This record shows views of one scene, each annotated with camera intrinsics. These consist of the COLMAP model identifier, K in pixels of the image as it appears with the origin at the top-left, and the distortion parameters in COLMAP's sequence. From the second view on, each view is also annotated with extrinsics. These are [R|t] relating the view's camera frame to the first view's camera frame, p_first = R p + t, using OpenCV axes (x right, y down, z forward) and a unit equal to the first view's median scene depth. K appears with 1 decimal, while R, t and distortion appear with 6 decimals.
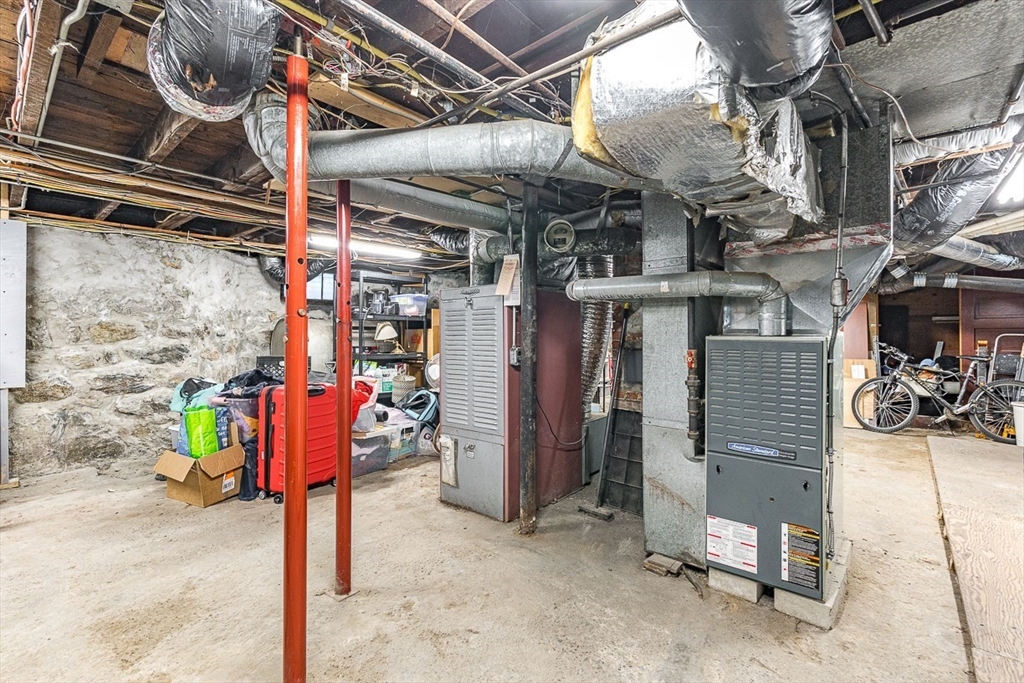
lens RADIAL K [[457.9, 0, 512.0], [0, 457.9, 341.5], [0, 0, 1]] dist [-0.000643, 0.000748]
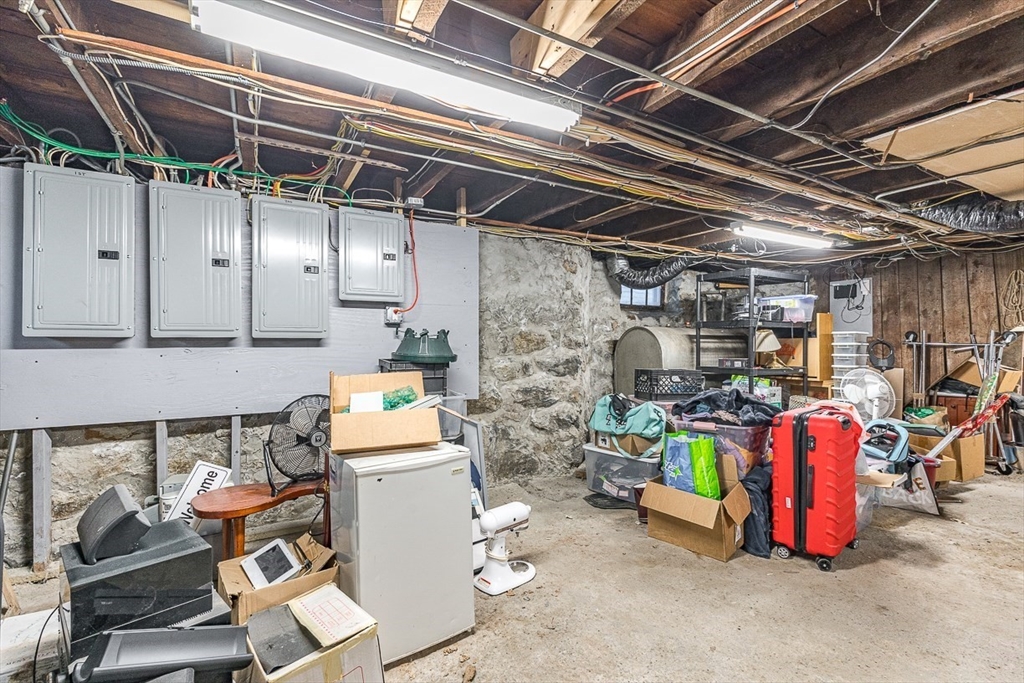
lens RADIAL K [[457.9, 0, 512.0], [0, 457.9, 341.5], [0, 0, 1]] dist [-0.000643, 0.000748]
pose [[0.947272, 0.003313, -0.320414, -0.587348], [-0.008325, 0.999863, -0.014274, -0.007596], [0.320323, 0.016189, 0.947170, 0.086639]]
